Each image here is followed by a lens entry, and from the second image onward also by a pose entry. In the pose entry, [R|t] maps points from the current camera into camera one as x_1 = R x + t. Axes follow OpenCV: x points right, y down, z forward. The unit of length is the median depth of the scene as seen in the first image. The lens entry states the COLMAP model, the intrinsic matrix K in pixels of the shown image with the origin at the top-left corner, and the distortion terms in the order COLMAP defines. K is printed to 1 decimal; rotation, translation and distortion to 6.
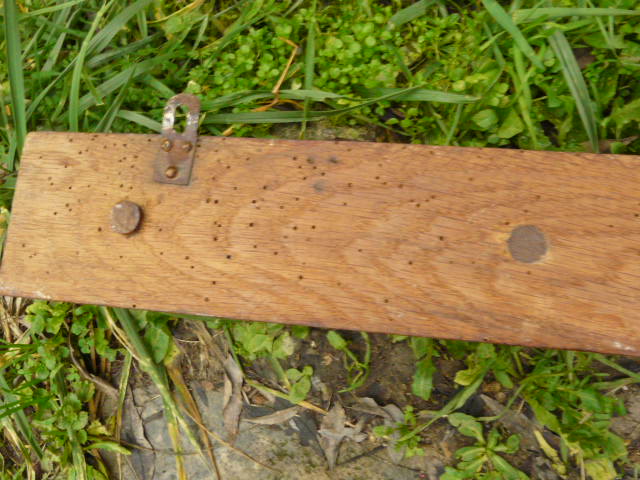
lens RADIAL K [[526.4, 0, 316.6], [0, 526.4, 240.0], [0, 0, 1]] dist [-0.073788, 0.057418]
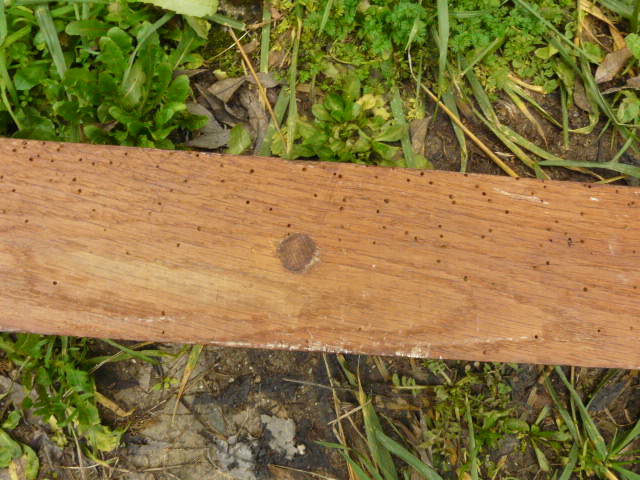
lens RADIAL K [[526.4, 0, 320.5], [0, 526.4, 241.6], [0, 0, 1]] dist [-0.073788, 0.057418]
pose [[0.979213, -0.008463, 0.202660, 0.710406], [0.002304, 0.999529, 0.030608, 0.010296], [-0.202823, -0.029505, 0.978771, -0.105847]]
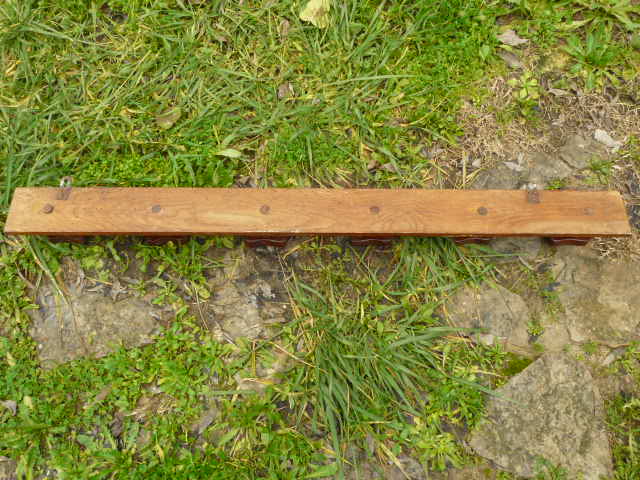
lens RADIAL K [[526.4, 0, 322.6], [0, 526.4, 242.1], [0, 0, 1]] dist [-0.073788, 0.057418]
pose [[0.980752, -0.020783, 0.194148, 0.586491], [0.072985, 0.961265, -0.265786, 0.939675], [-0.181104, 0.274840, 0.944280, -1.950837]]
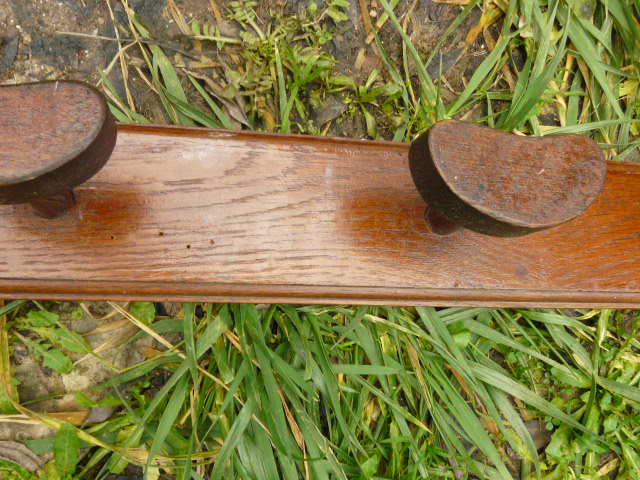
lens RADIAL K [[526.4, 0, 316.3], [0, 526.4, 239.0], [0, 0, 1]] dist [-0.073788, 0.057418]
pose [[0.934327, -0.059551, 0.351406, 0.916441], [0.042152, 0.997486, 0.056966, 0.594248], [-0.353915, -0.038413, 0.934488, -0.026031]]
